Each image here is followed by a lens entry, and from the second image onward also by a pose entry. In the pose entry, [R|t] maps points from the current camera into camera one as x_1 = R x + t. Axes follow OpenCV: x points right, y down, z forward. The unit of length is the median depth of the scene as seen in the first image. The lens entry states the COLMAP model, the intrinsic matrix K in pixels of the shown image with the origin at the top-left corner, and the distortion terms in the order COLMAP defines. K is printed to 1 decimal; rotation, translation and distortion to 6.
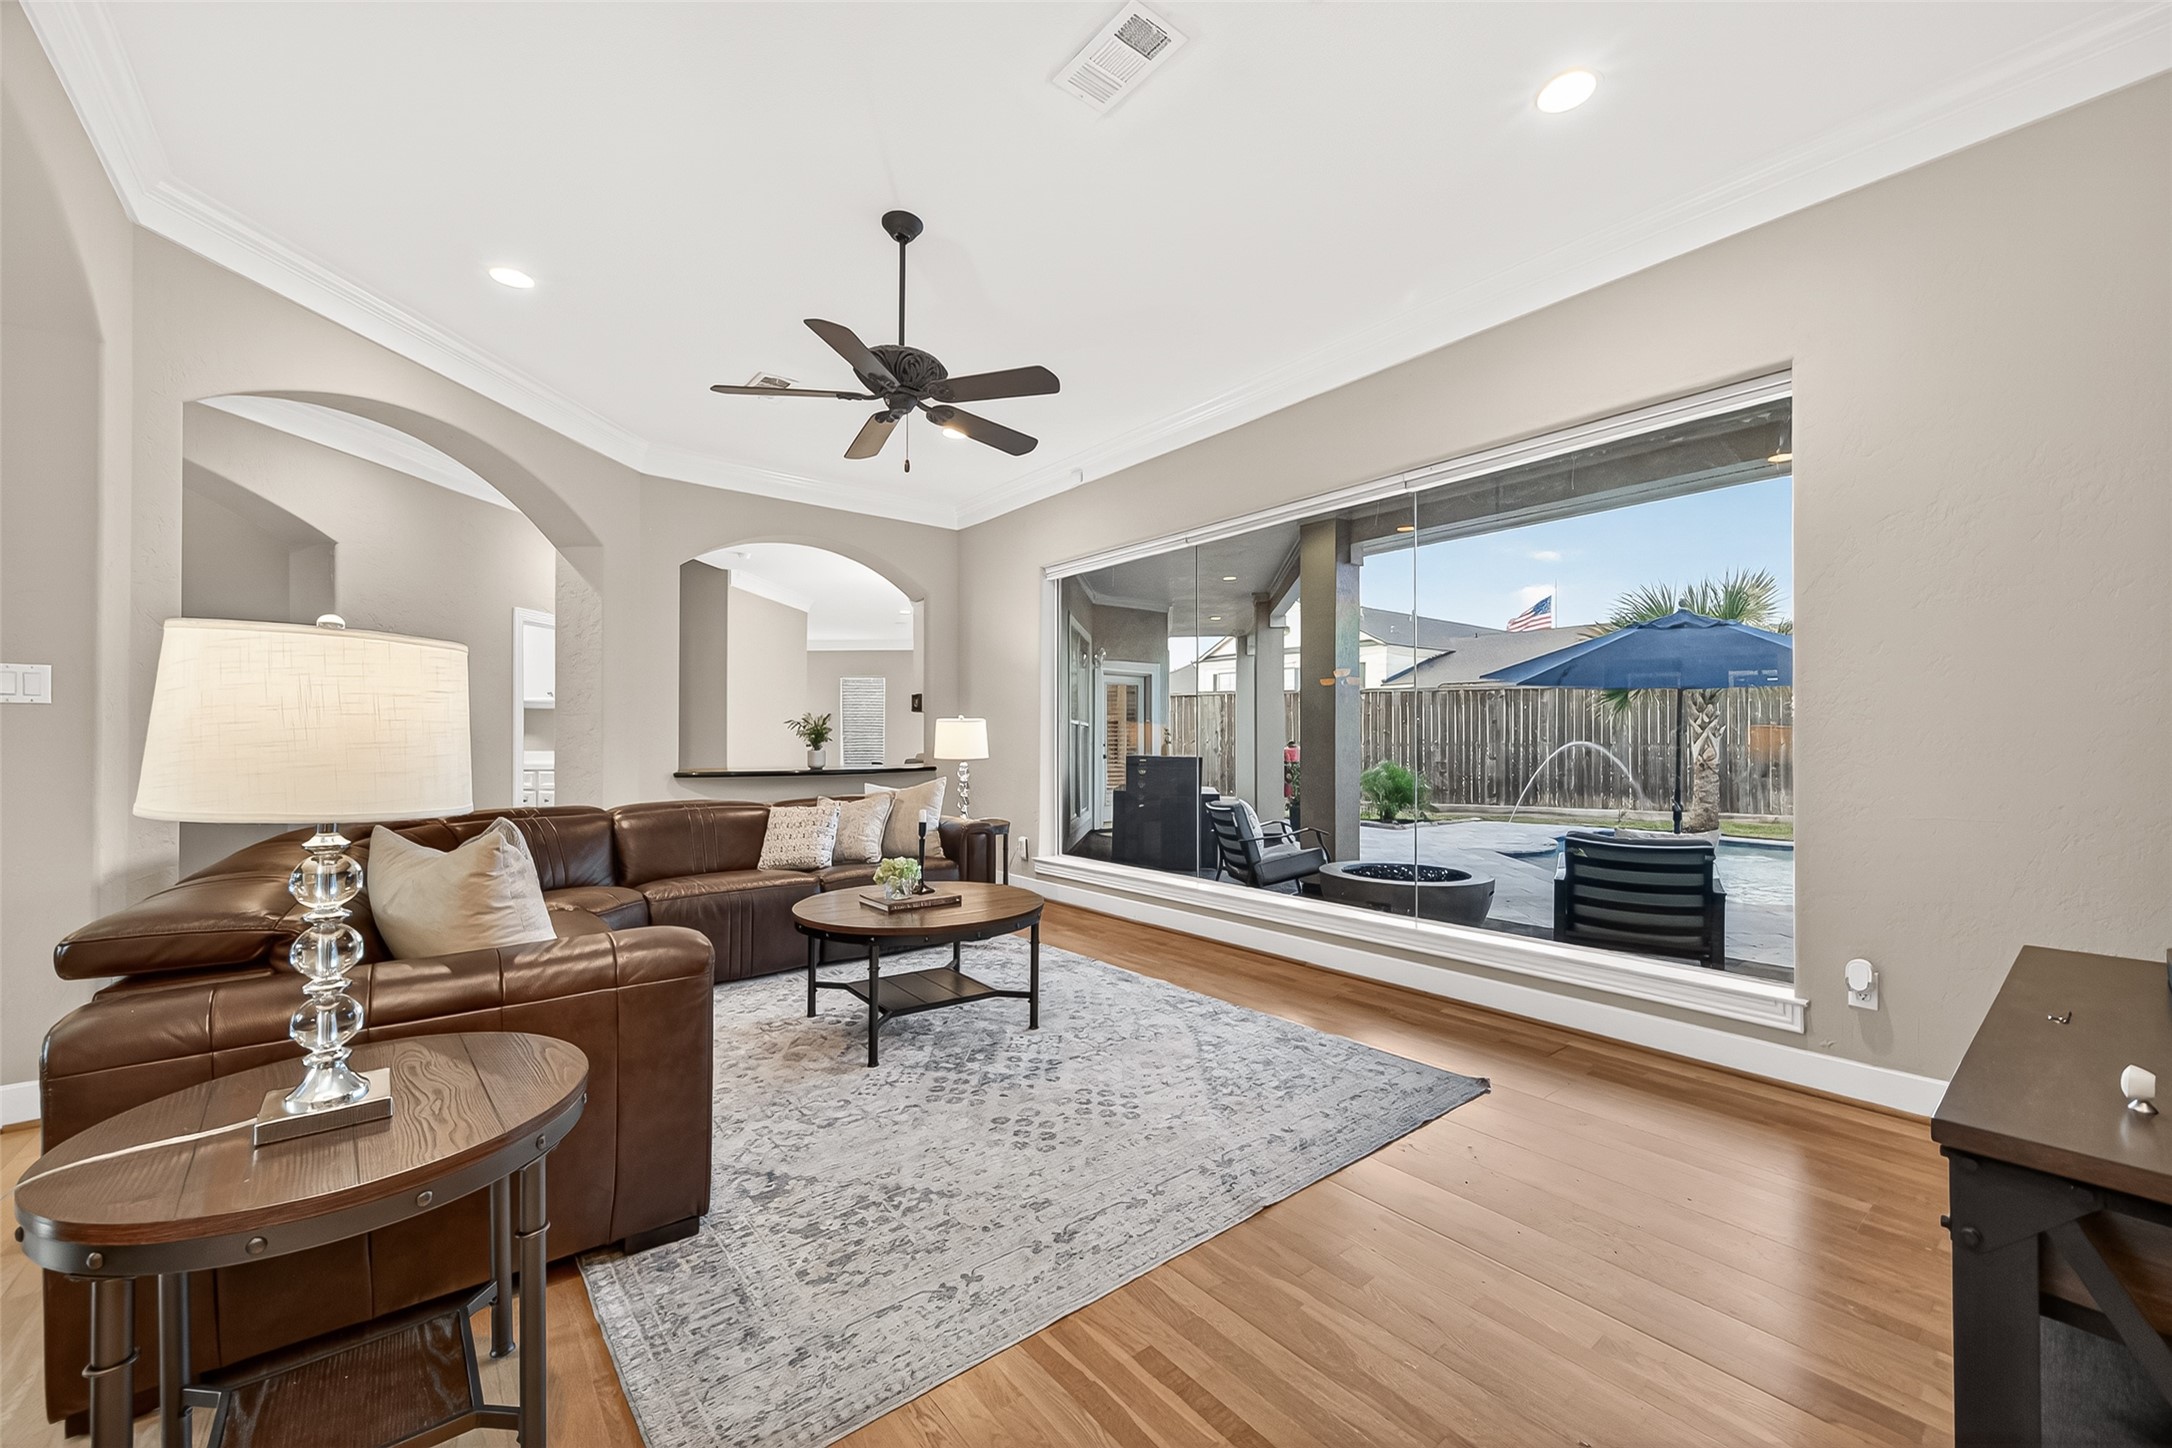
lens RADIAL K [[849.1, 0, 1083.1], [0, 849.1, 737.5], [0, 0, 1]] dist [0.016530, 0.000078]
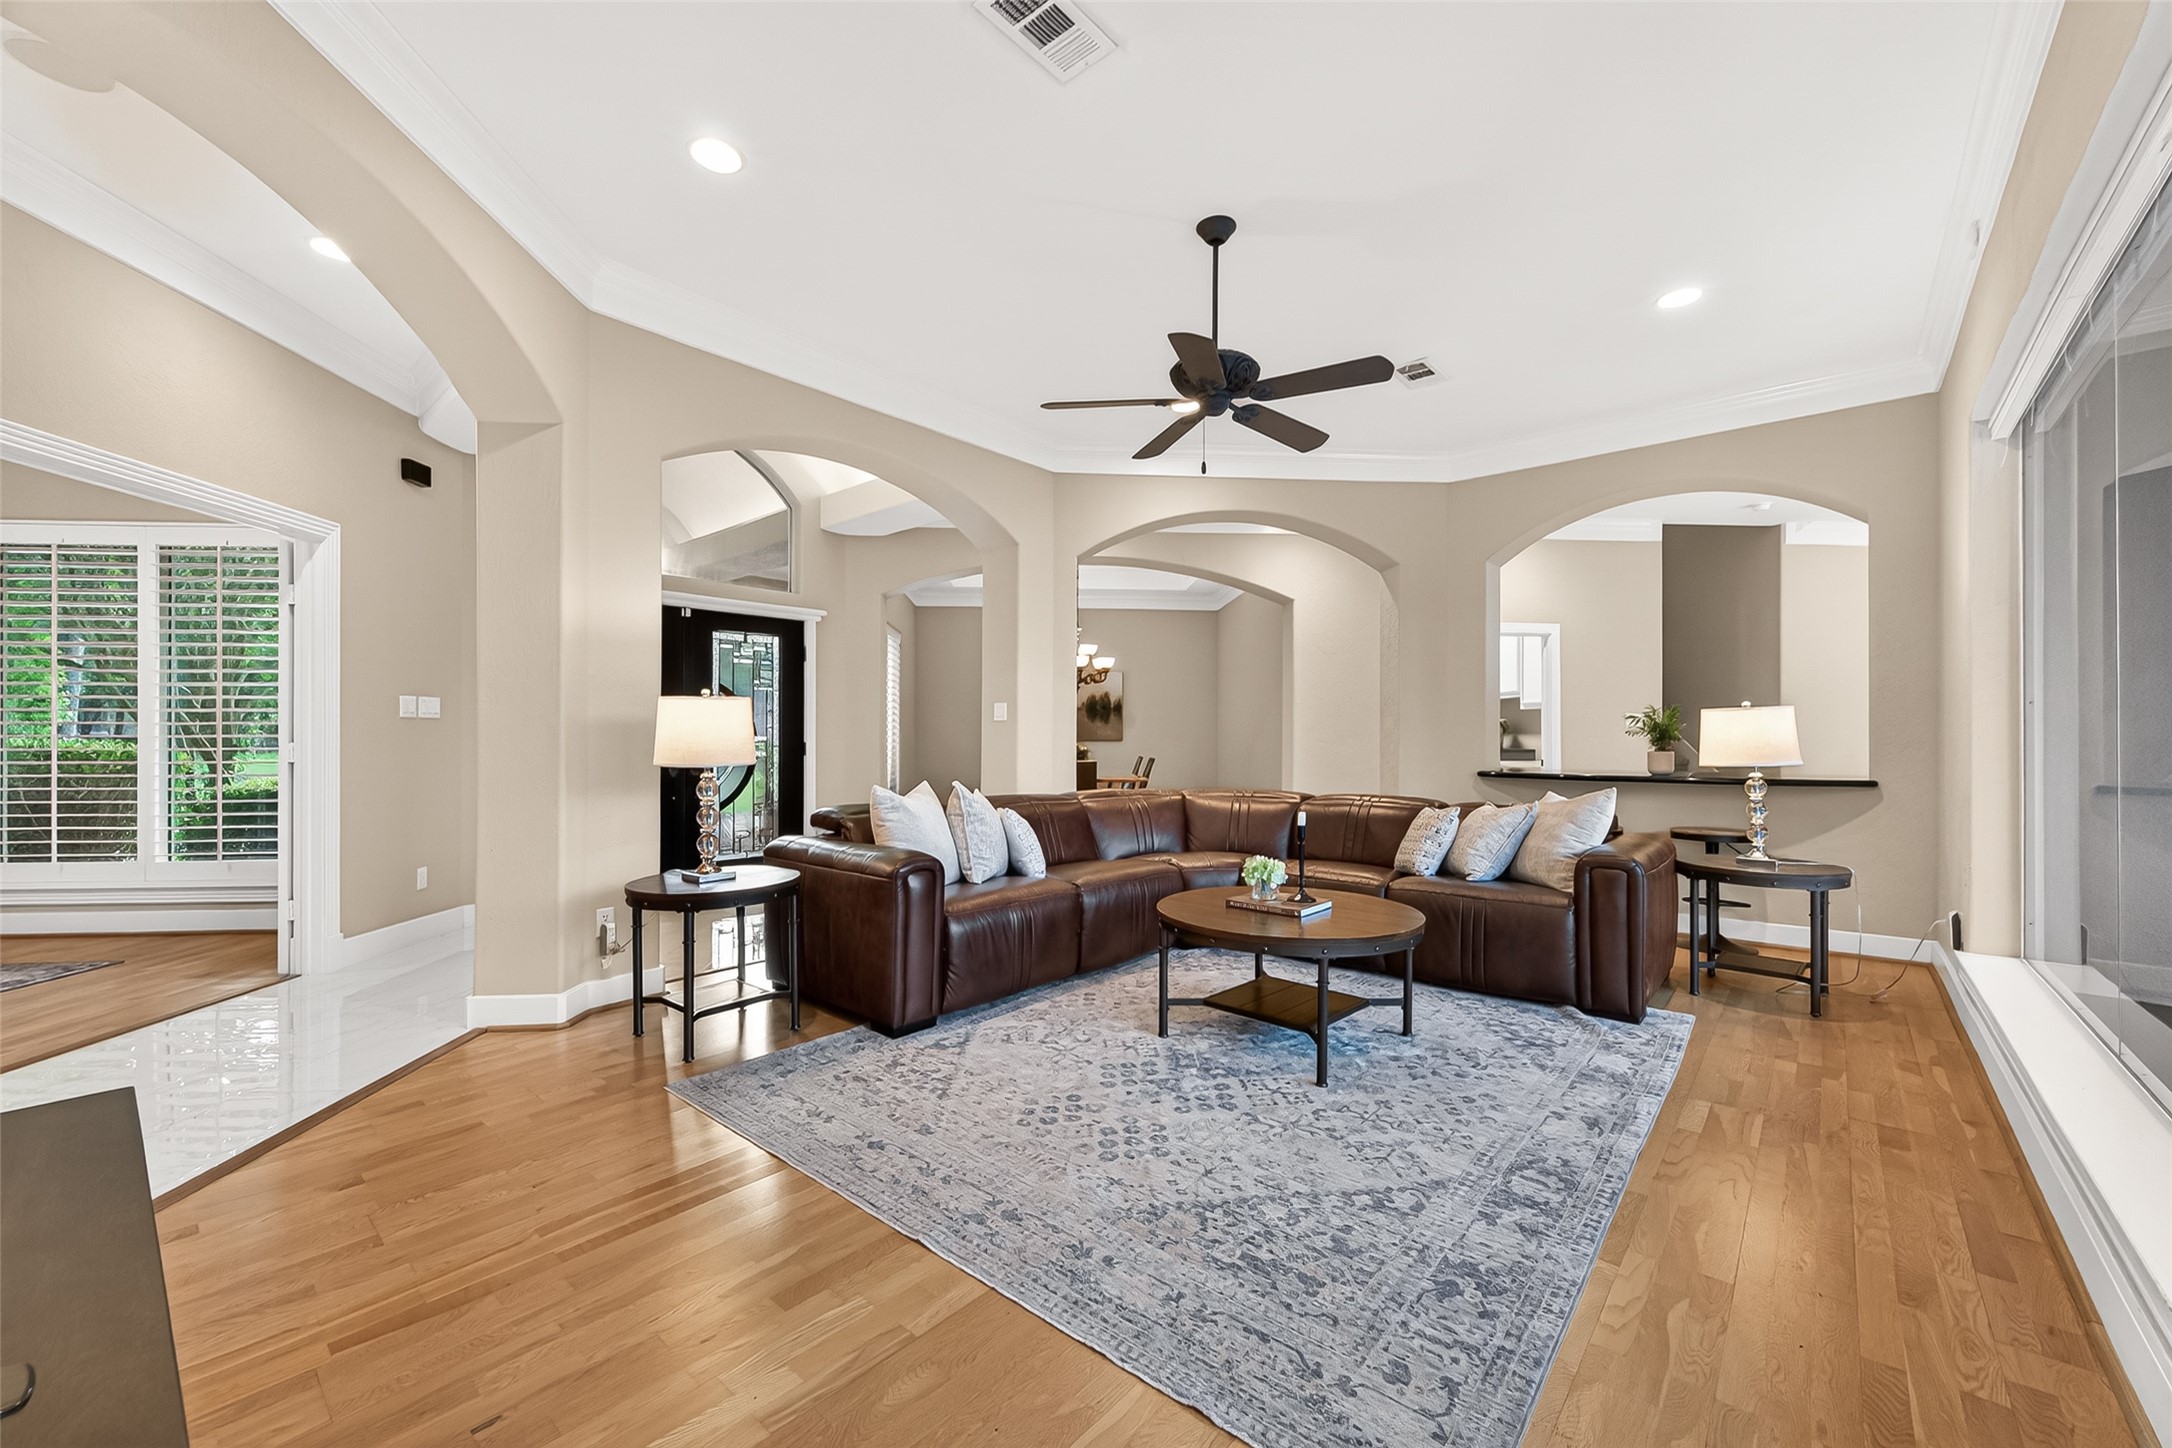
lens RADIAL K [[849.1, 0, 1083.1], [0, 849.1, 737.5], [0, 0, 1]] dist [0.016530, 0.000078]
pose [[0.183543, -0.003397, -0.983006, 0.795261], [0.001777, 0.999994, -0.003124, 0.007554], [0.983010, -0.001174, 0.183548, 0.695164]]
